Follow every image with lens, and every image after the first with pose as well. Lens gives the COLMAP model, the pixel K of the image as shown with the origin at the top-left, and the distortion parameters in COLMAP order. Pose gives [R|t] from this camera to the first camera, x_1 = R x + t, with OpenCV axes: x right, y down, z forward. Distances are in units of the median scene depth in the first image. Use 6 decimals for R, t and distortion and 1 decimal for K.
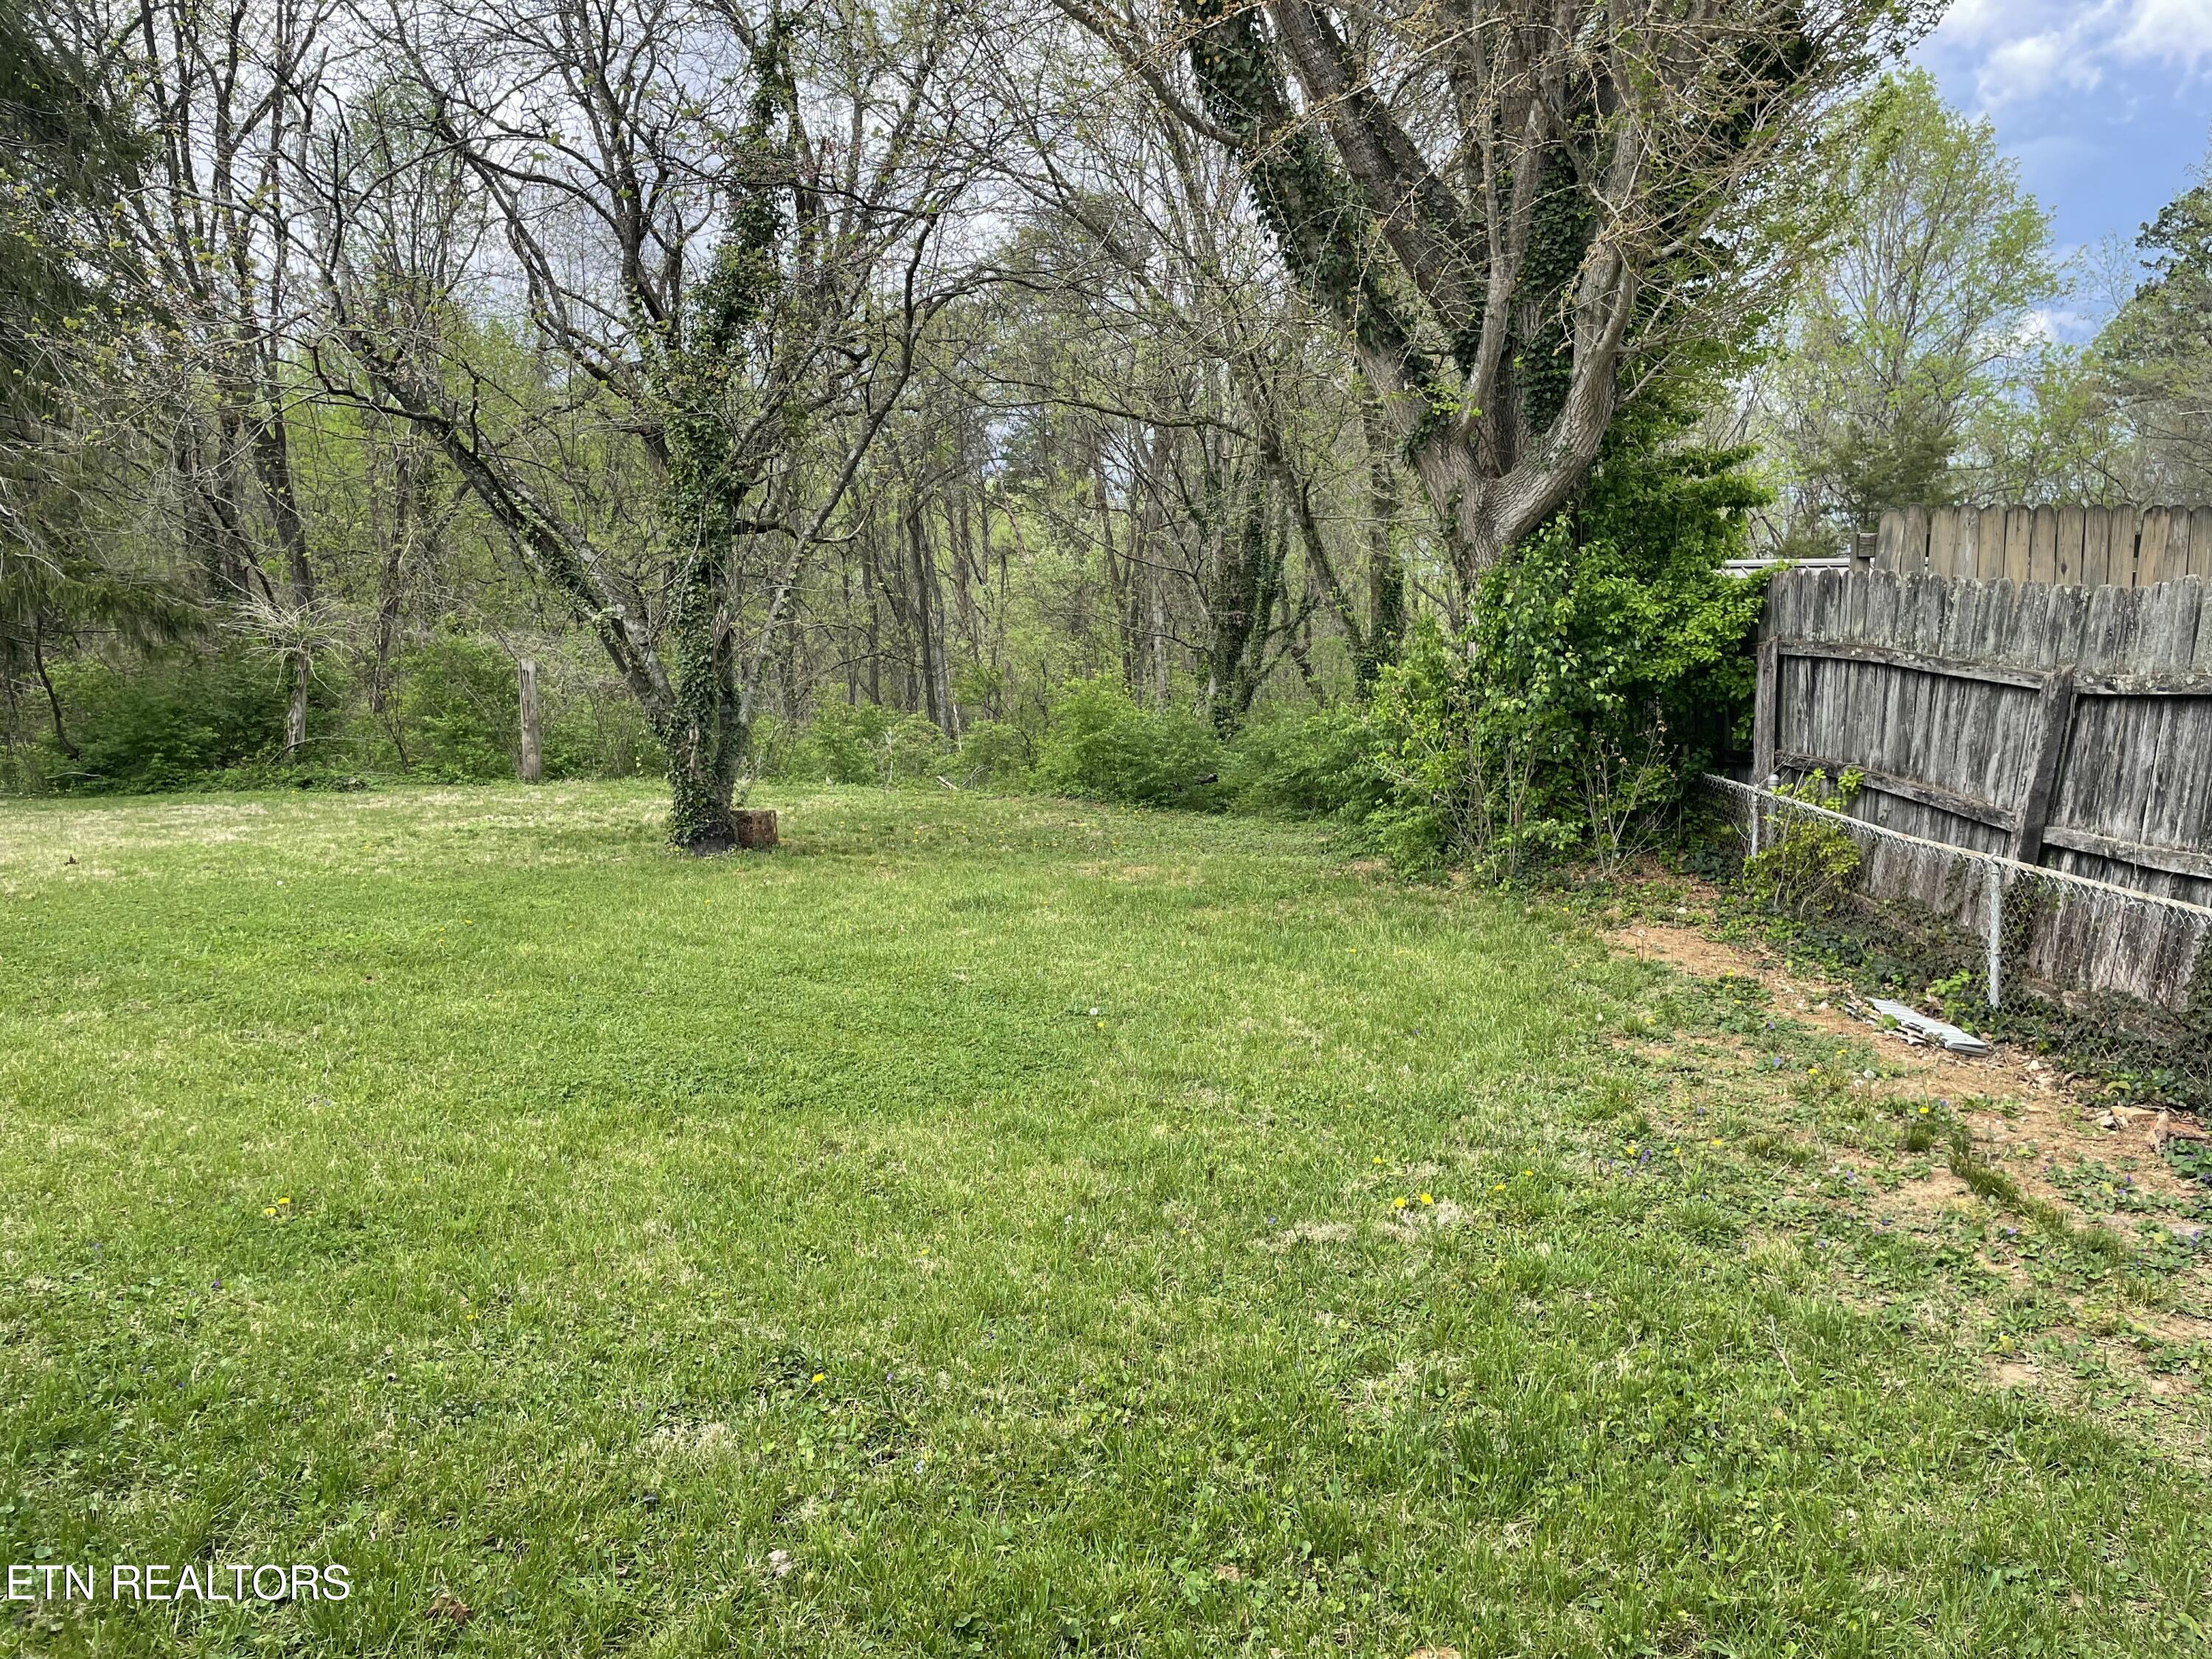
lens RADIAL K [[1690.8, 0, 1105.0], [0, 1690.8, 829.4], [0, 0, 1]] dist [0.042154, -0.064824]
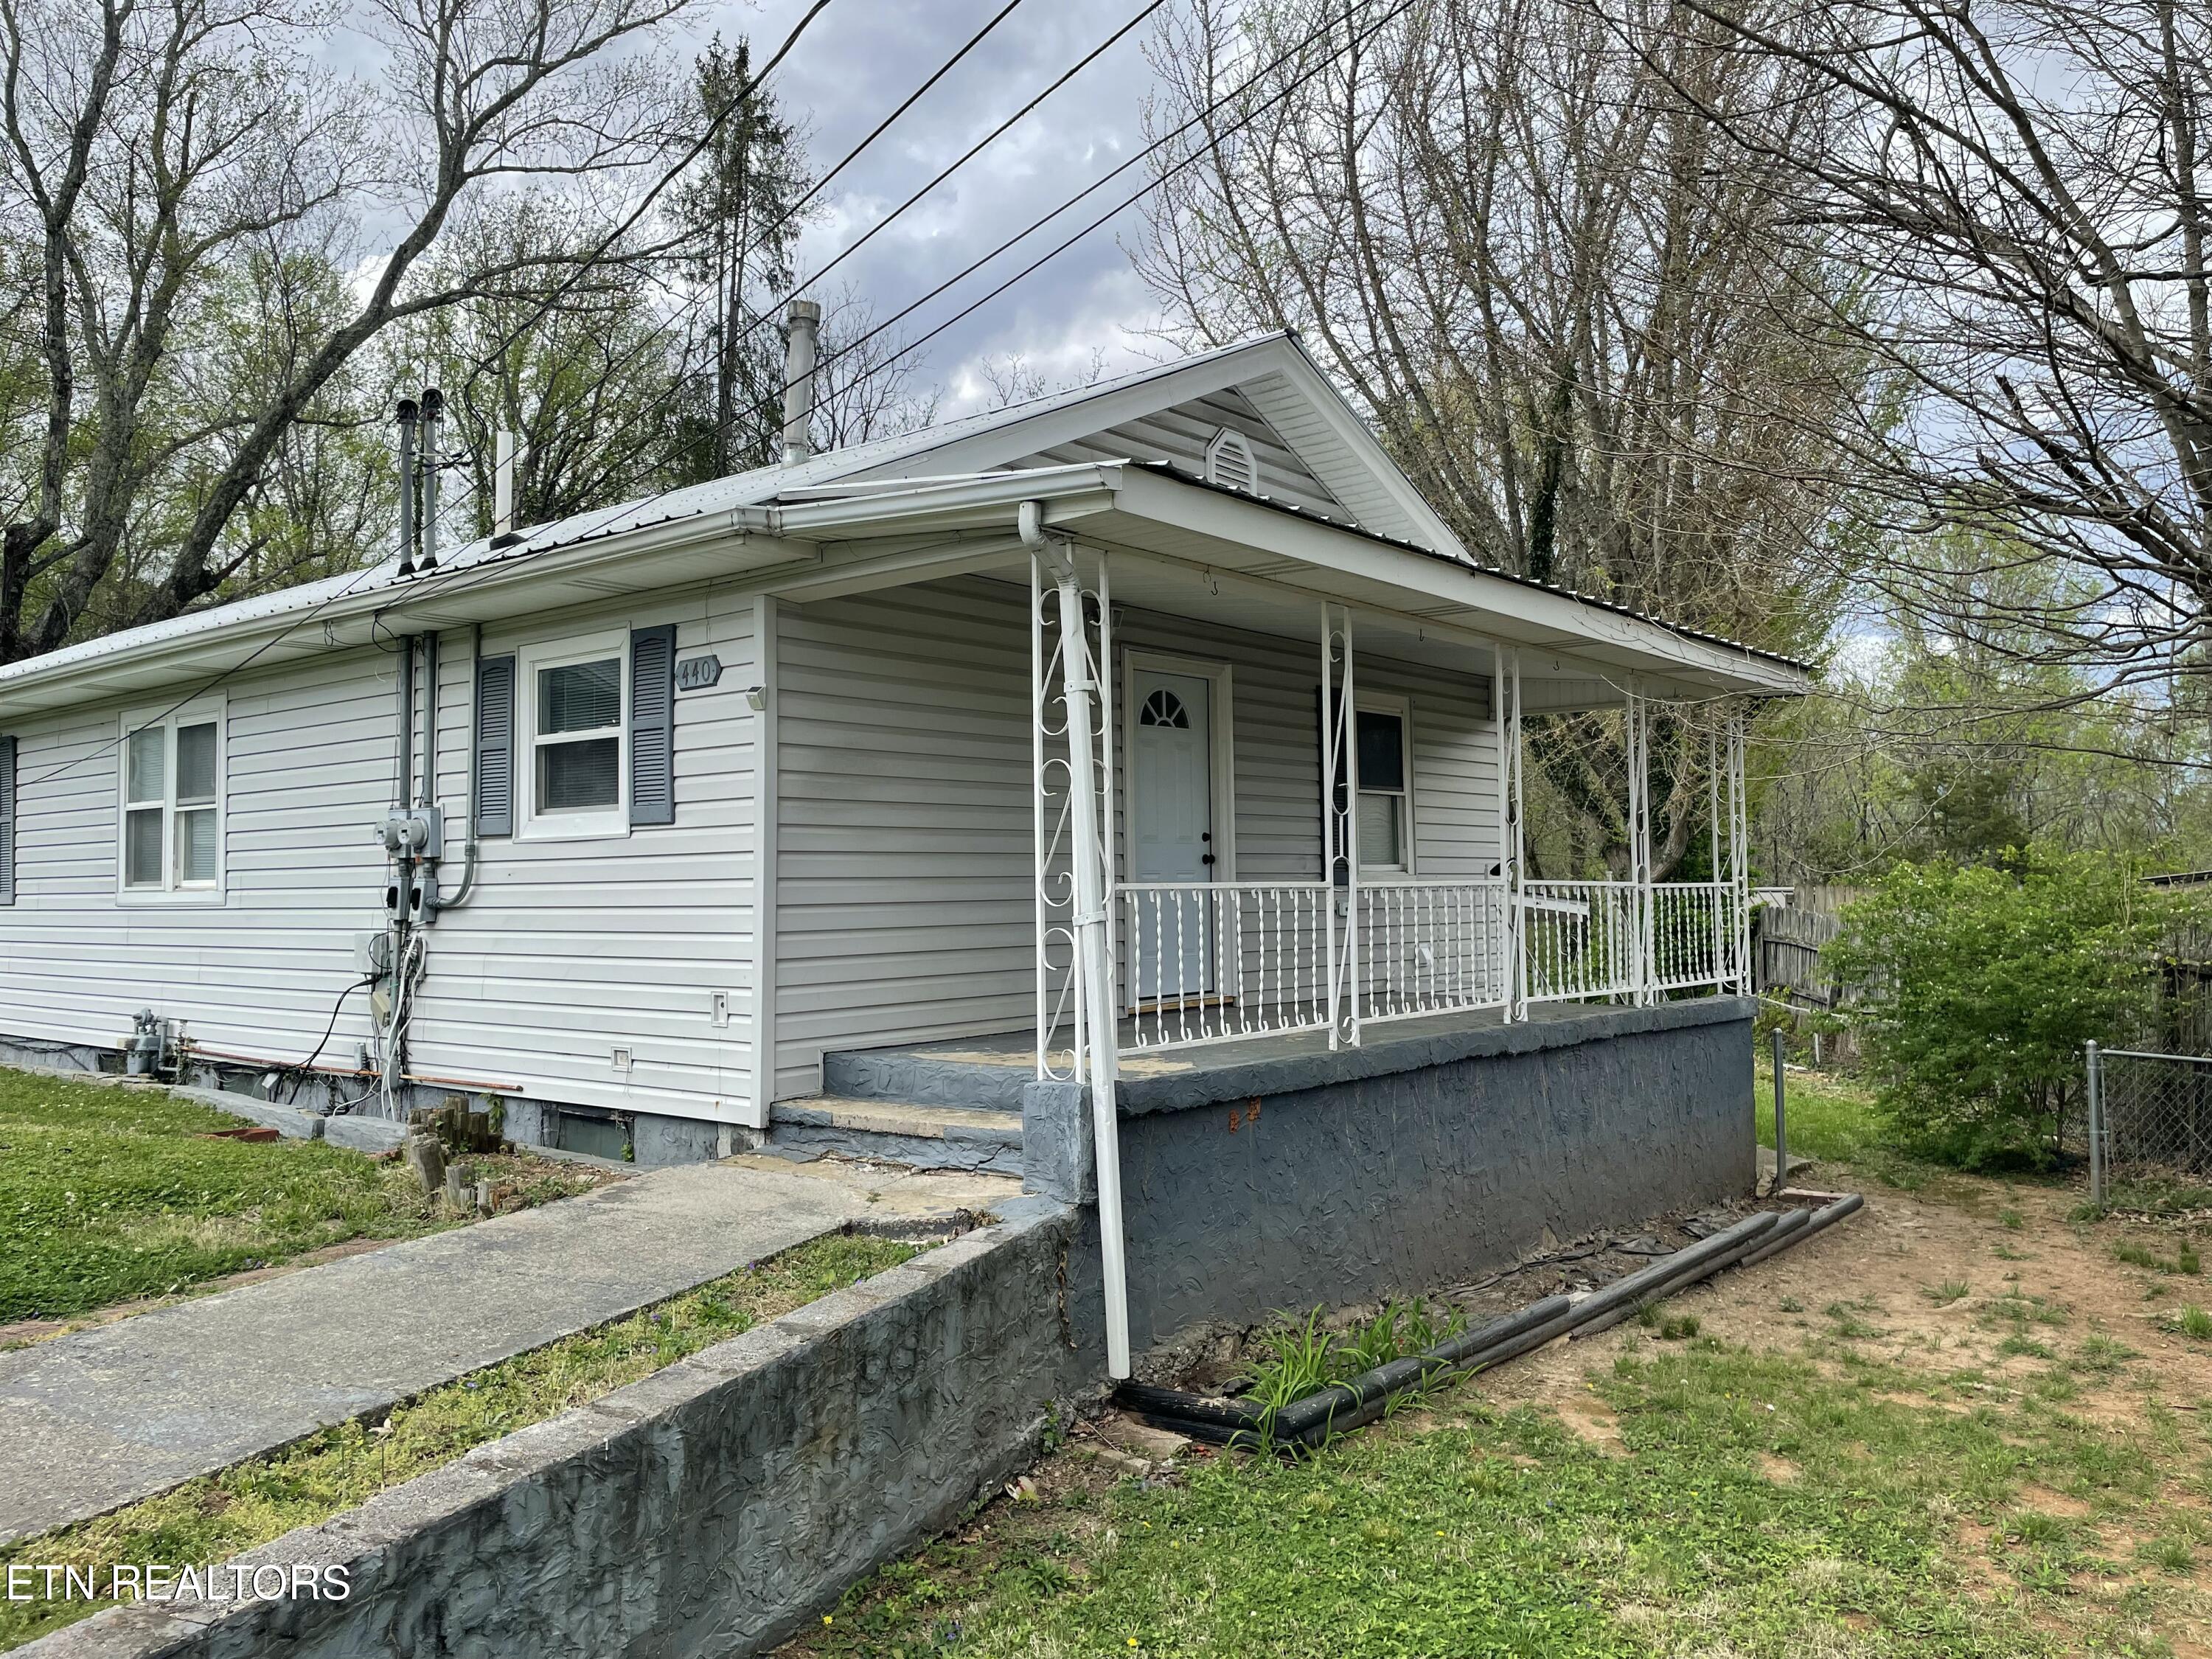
lens RADIAL K [[1690.8, 0, 1107.3], [0, 1690.8, 824.0], [0, 0, 1]] dist [0.042154, -0.064824]
pose [[0.995619, 0.012880, -0.092611, -0.319306], [-0.028257, 0.985602, -0.166707, 0.168647], [0.089130, 0.168594, 0.981648, -1.533868]]
